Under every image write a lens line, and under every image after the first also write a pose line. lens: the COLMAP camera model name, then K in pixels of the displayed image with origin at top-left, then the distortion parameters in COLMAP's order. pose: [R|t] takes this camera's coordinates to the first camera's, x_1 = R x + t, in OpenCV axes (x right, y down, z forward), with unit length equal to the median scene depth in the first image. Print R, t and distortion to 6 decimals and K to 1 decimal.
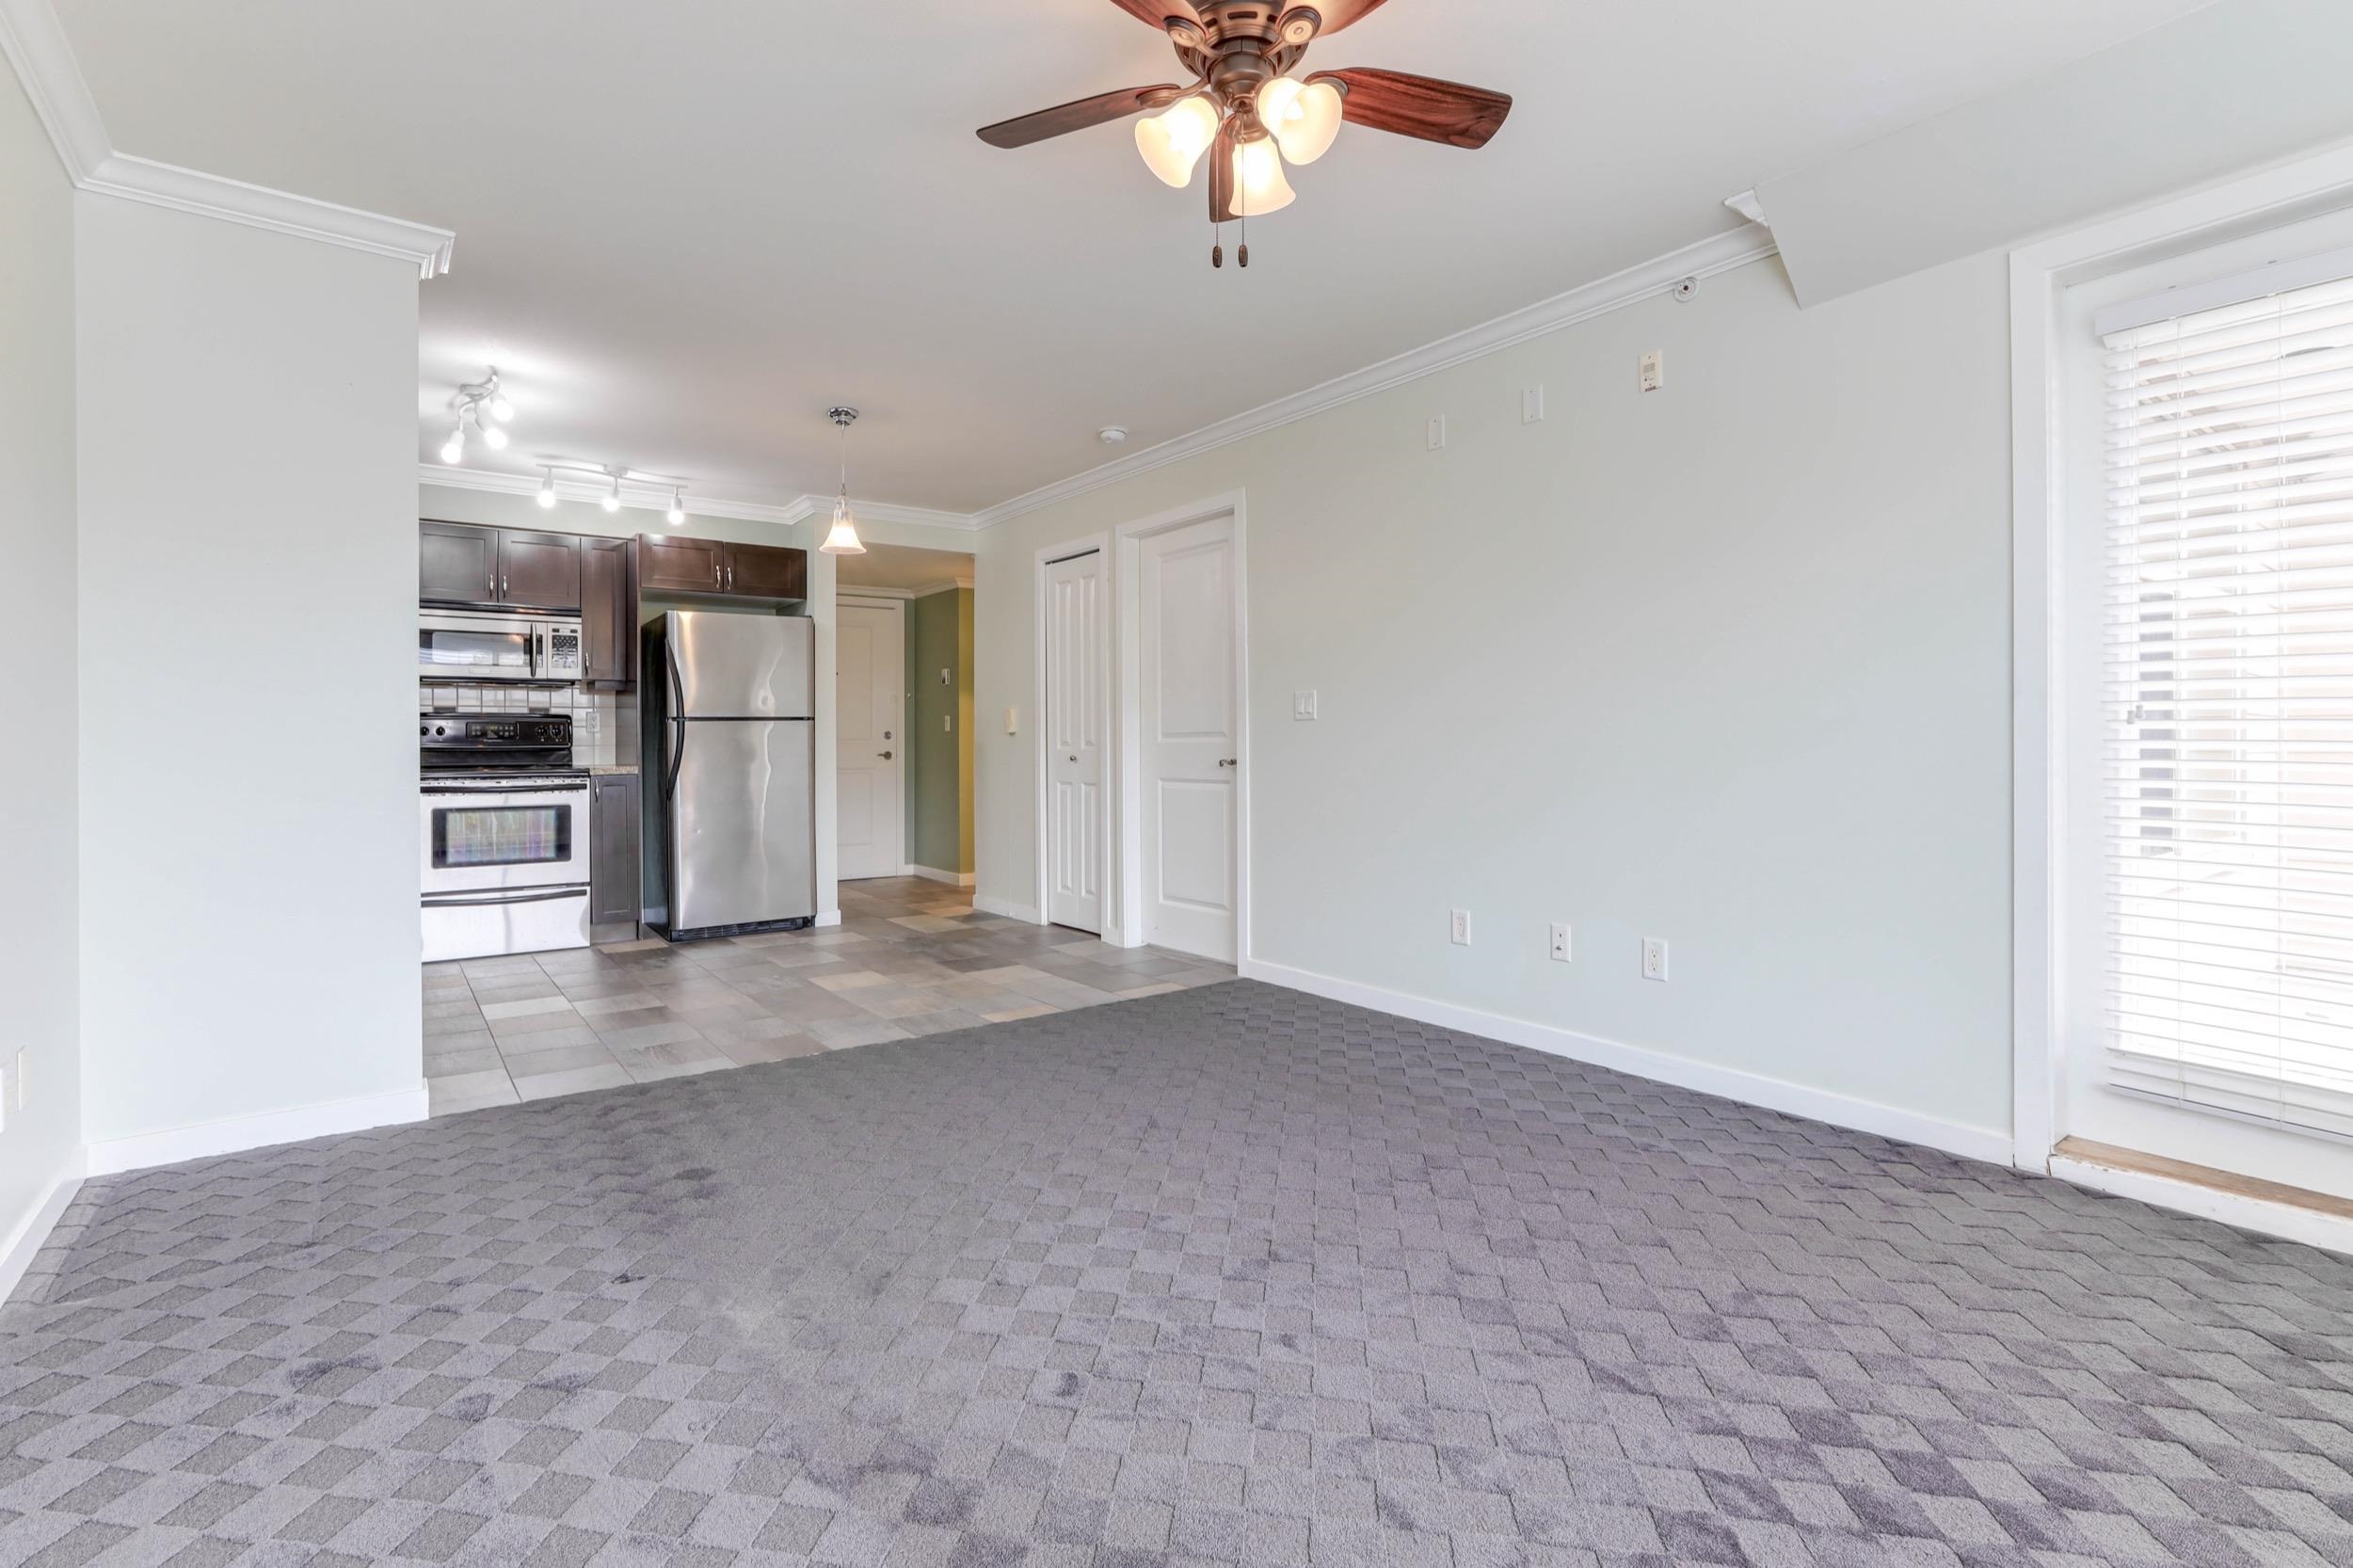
lens RADIAL K [[1083.2, 0, 1164.3], [0, 1083.2, 739.8], [0, 0, 1]] dist [-0.030268, 0.013187]
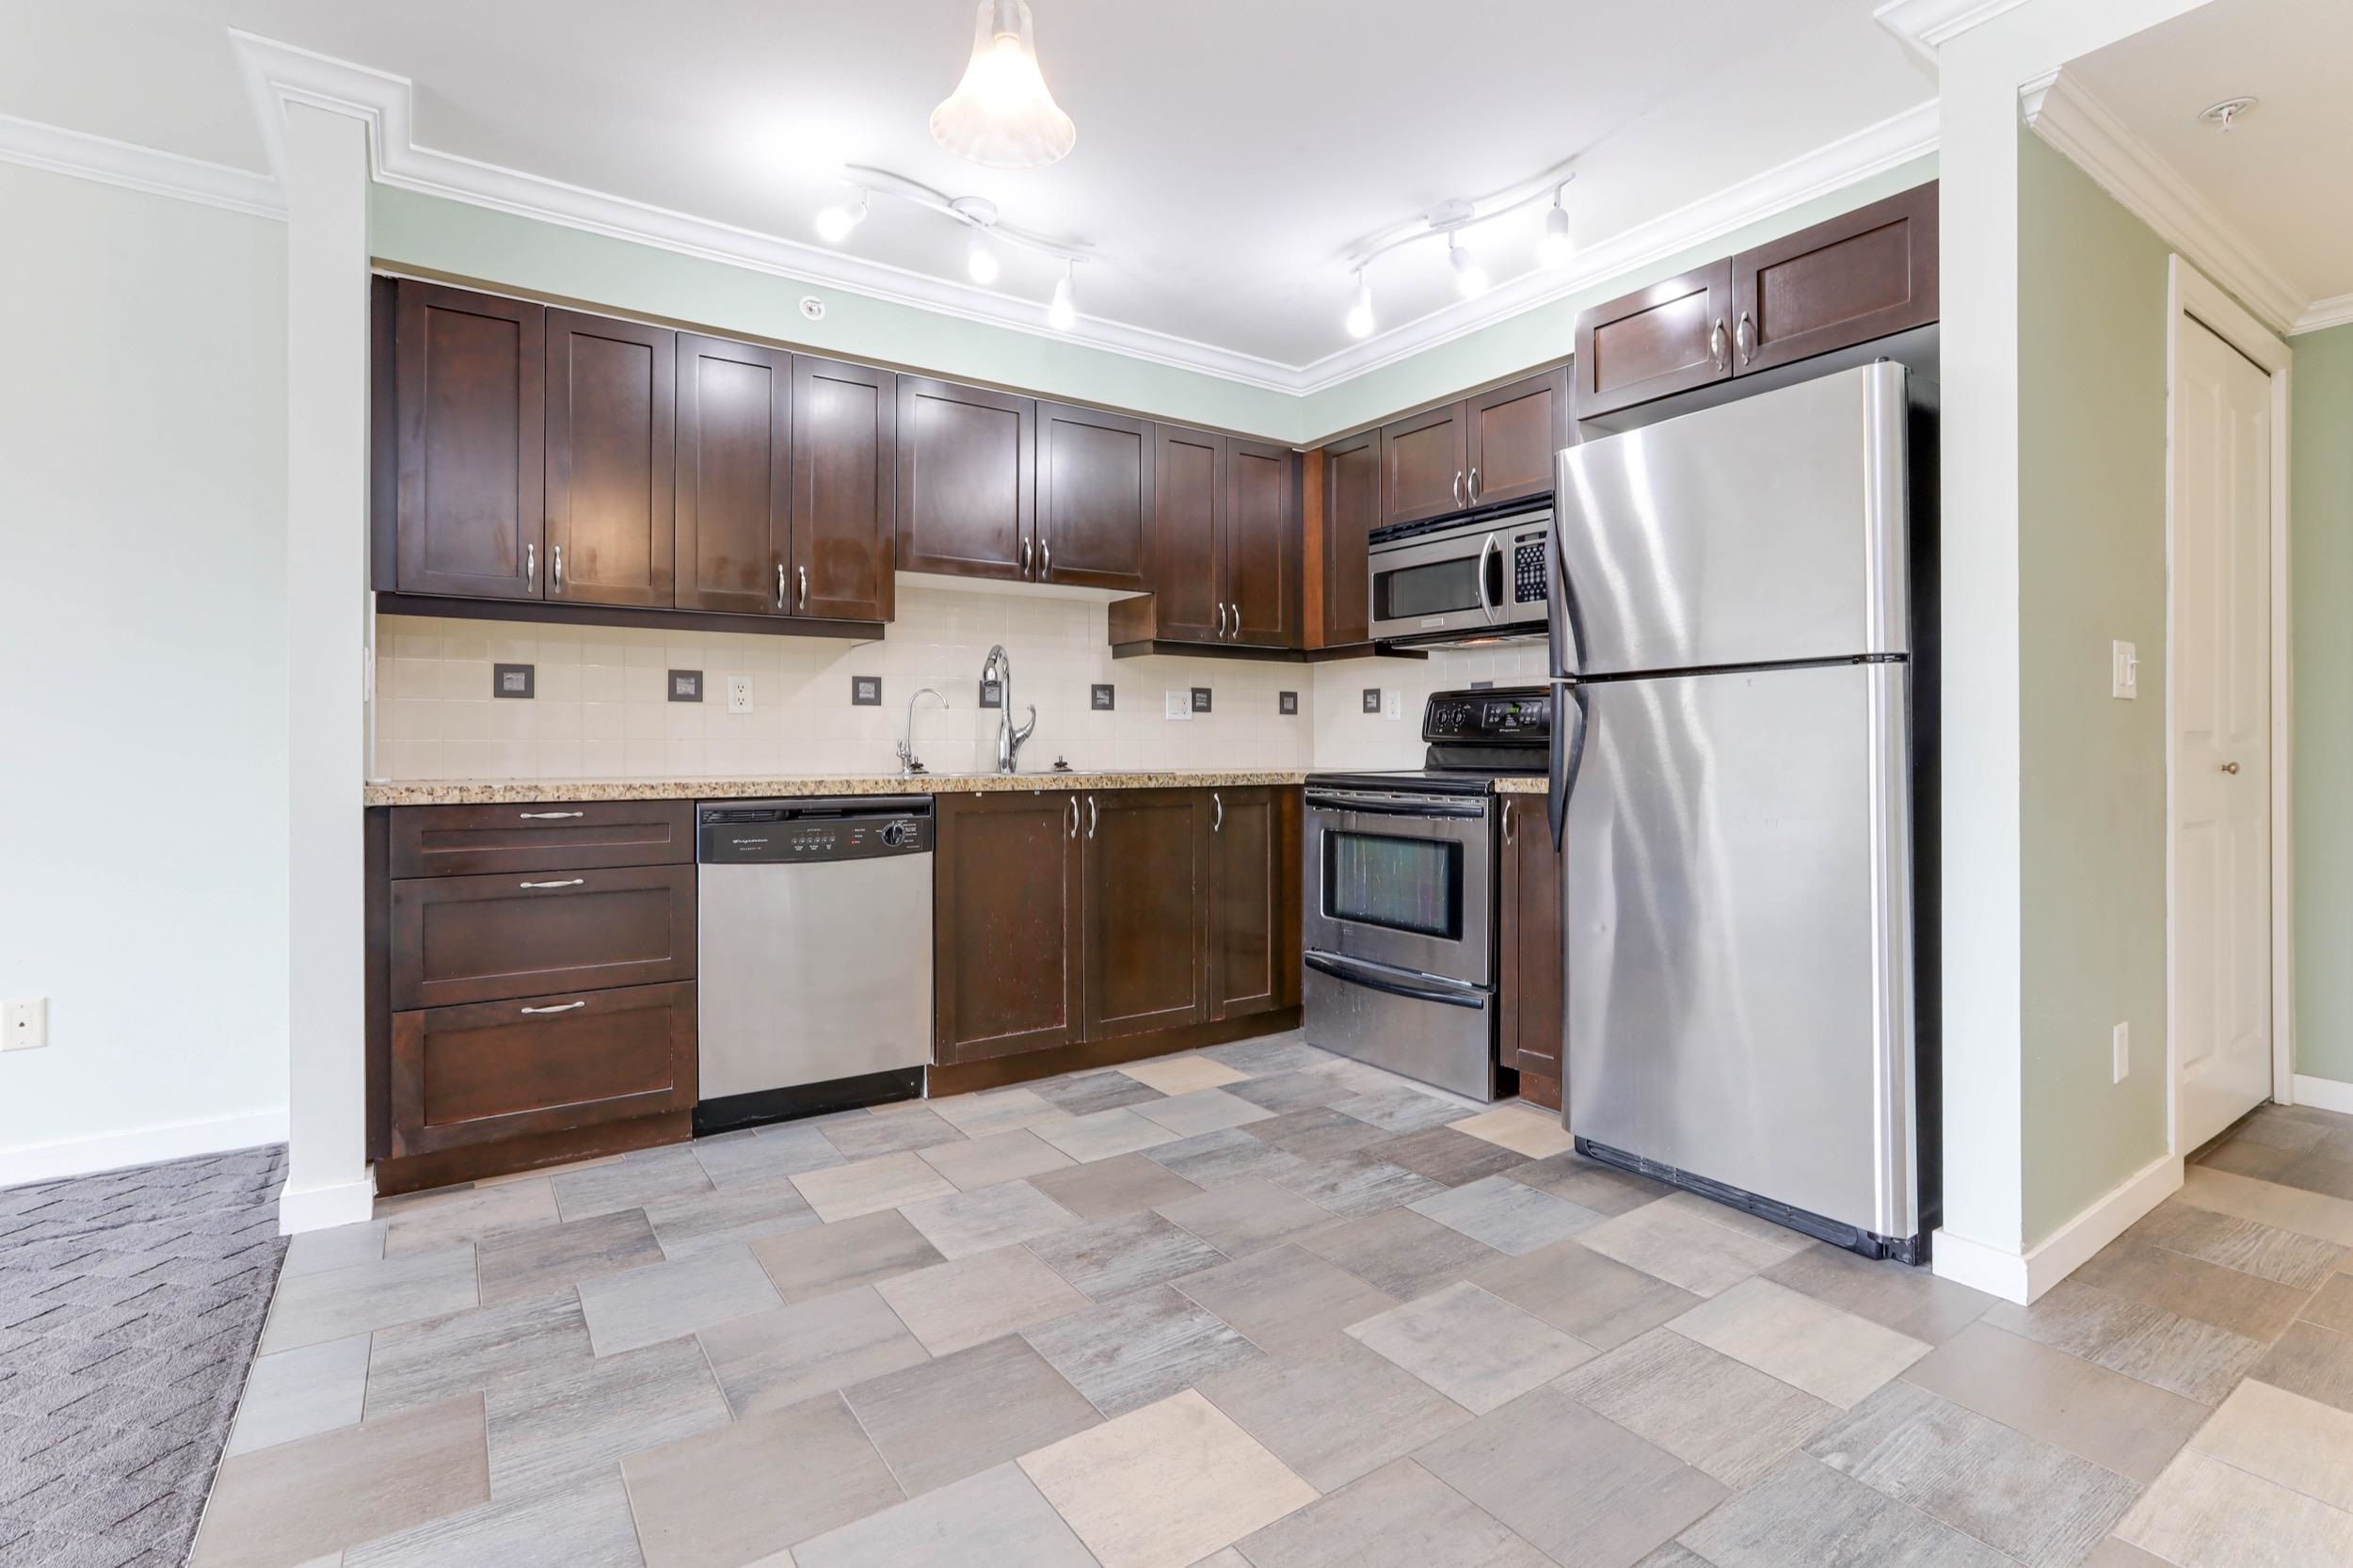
lens RADIAL K [[1083.2, 0, 1154.7], [0, 1083.2, 744.1], [0, 0, 1]] dist [-0.030268, 0.013187]
pose [[-0.034352, 0.004839, -0.999398, 0.018733], [0.004436, 0.999979, 0.004689, 0.004828], [0.999400, -0.004272, -0.034372, 0.824090]]
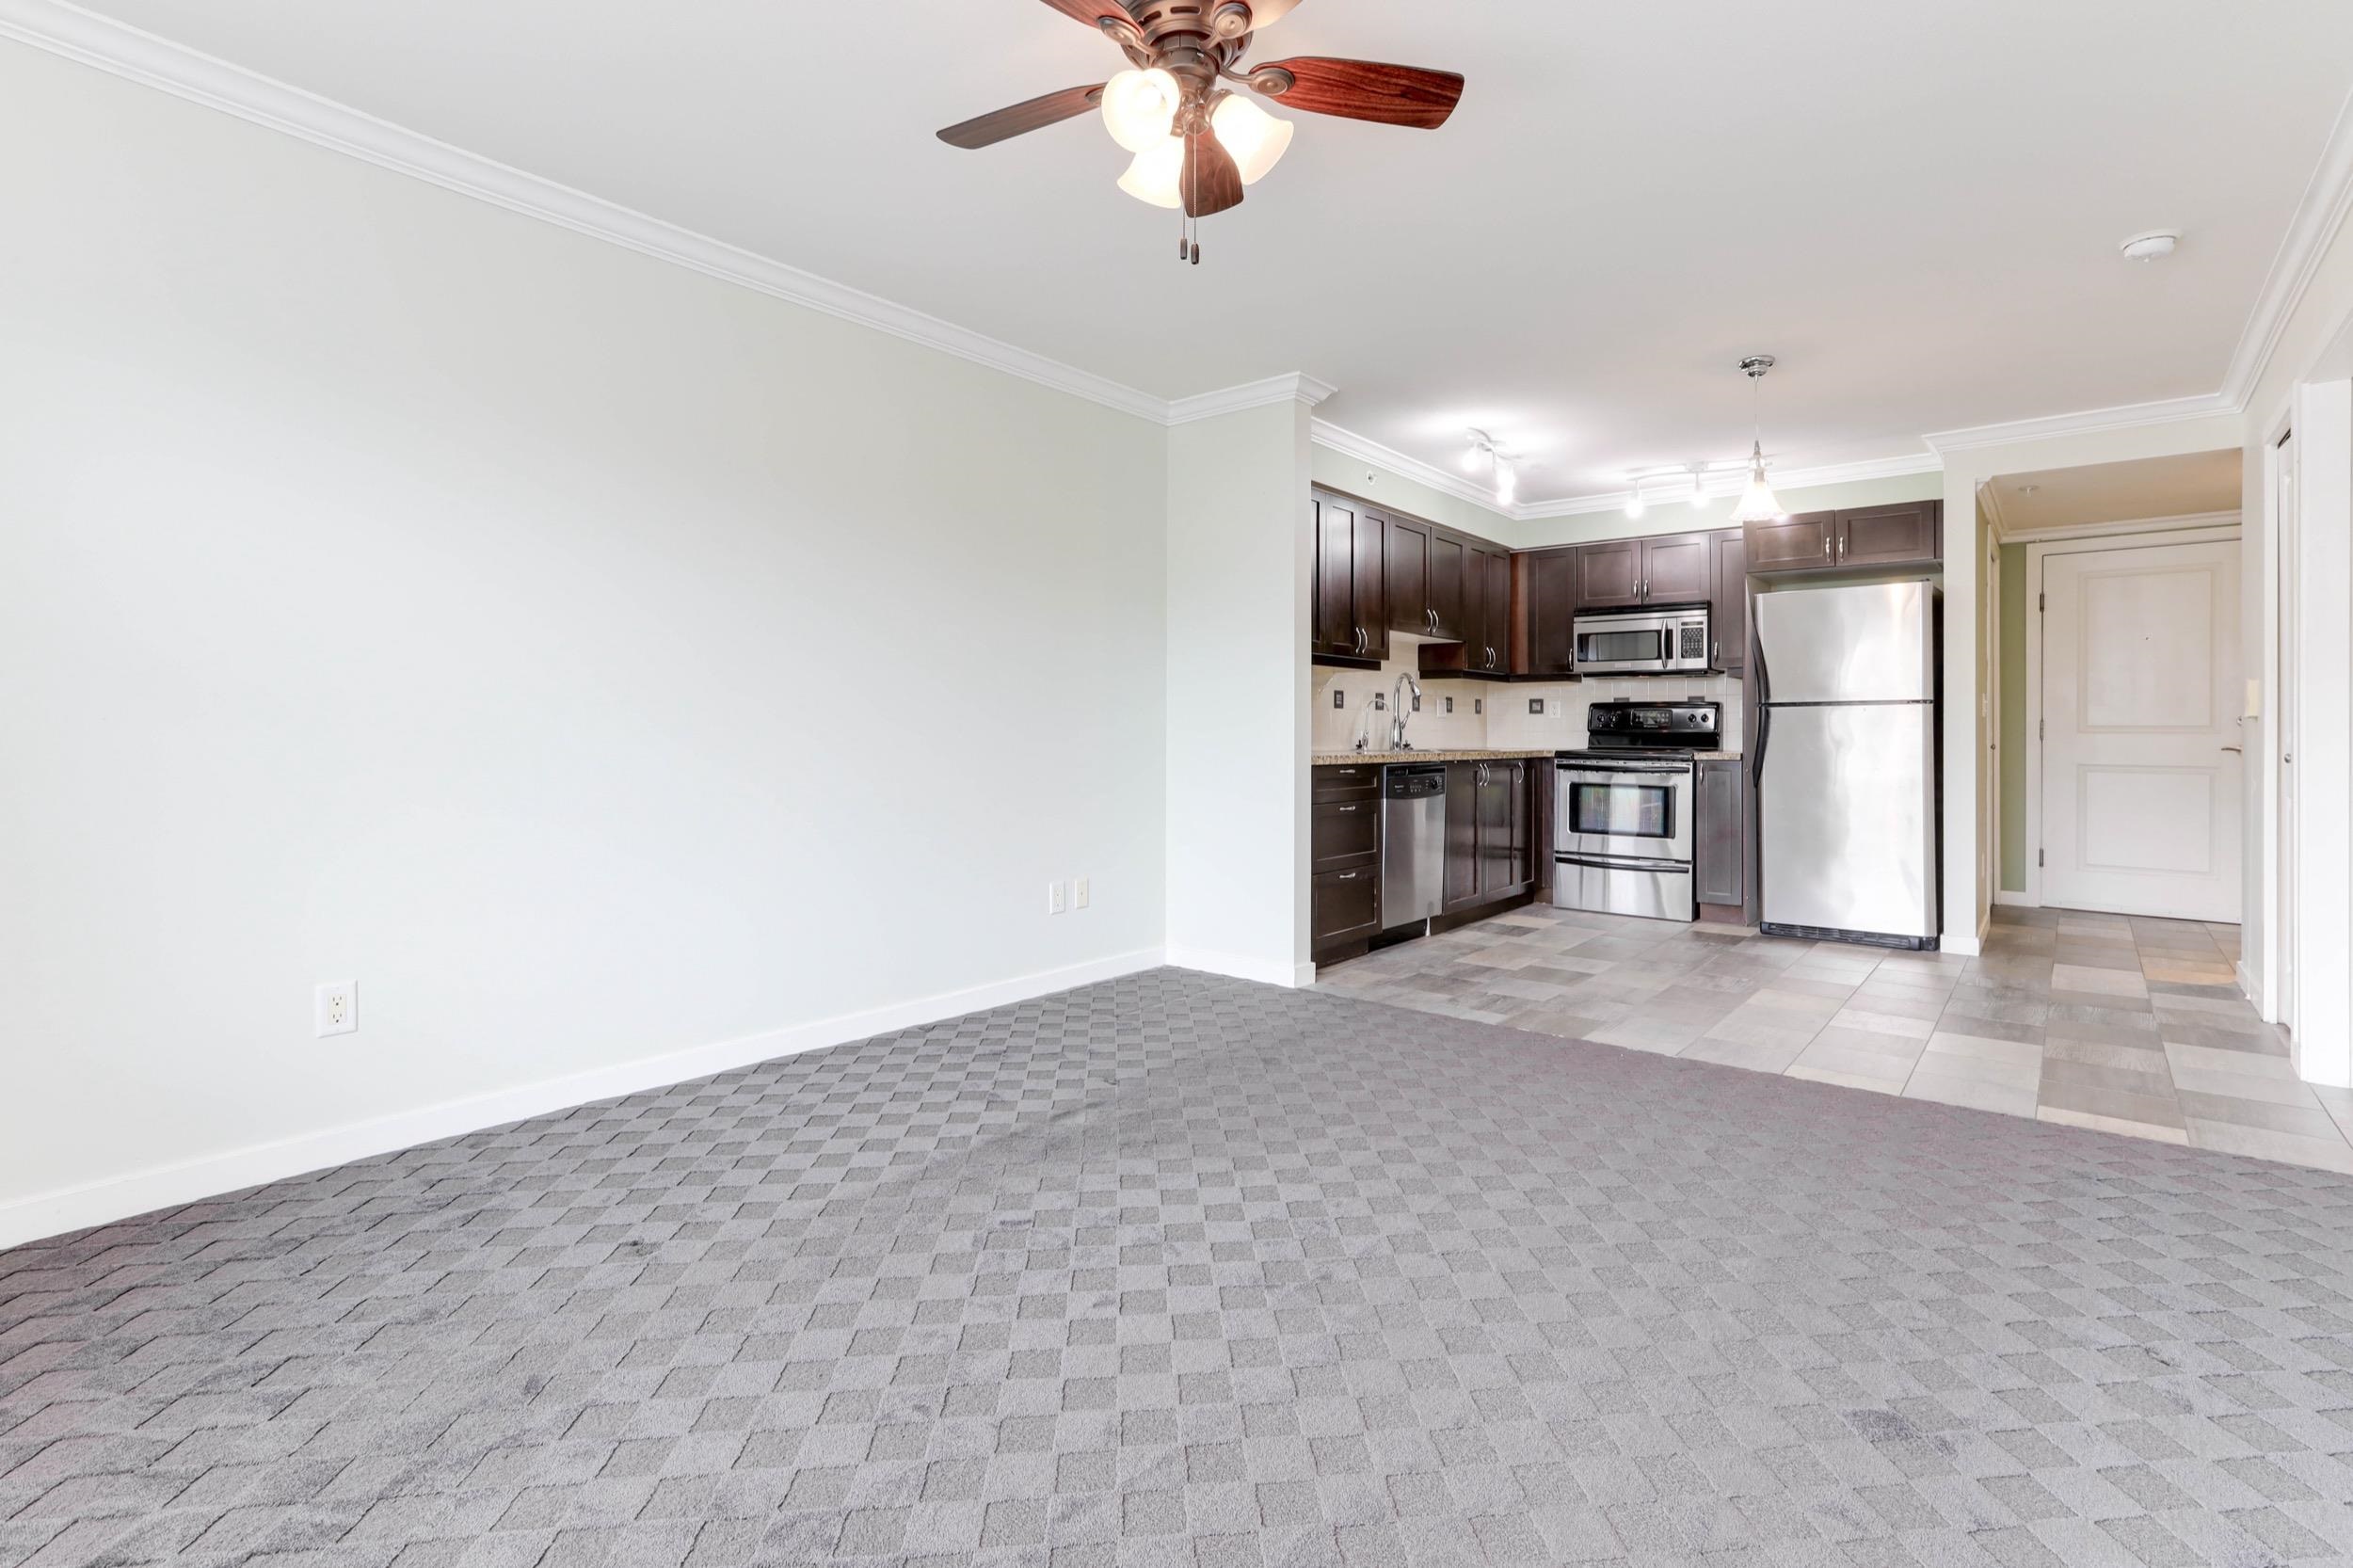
lens RADIAL K [[1083.2, 0, 1189.6], [0, 1083.2, 730.3], [0, 0, 1]] dist [-0.030268, 0.013187]
pose [[0.251749, 0.007920, -0.967760, 0.348264], [-0.003104, 0.999968, 0.007376, -0.002116], [0.967788, 0.001147, 0.251765, 0.249311]]
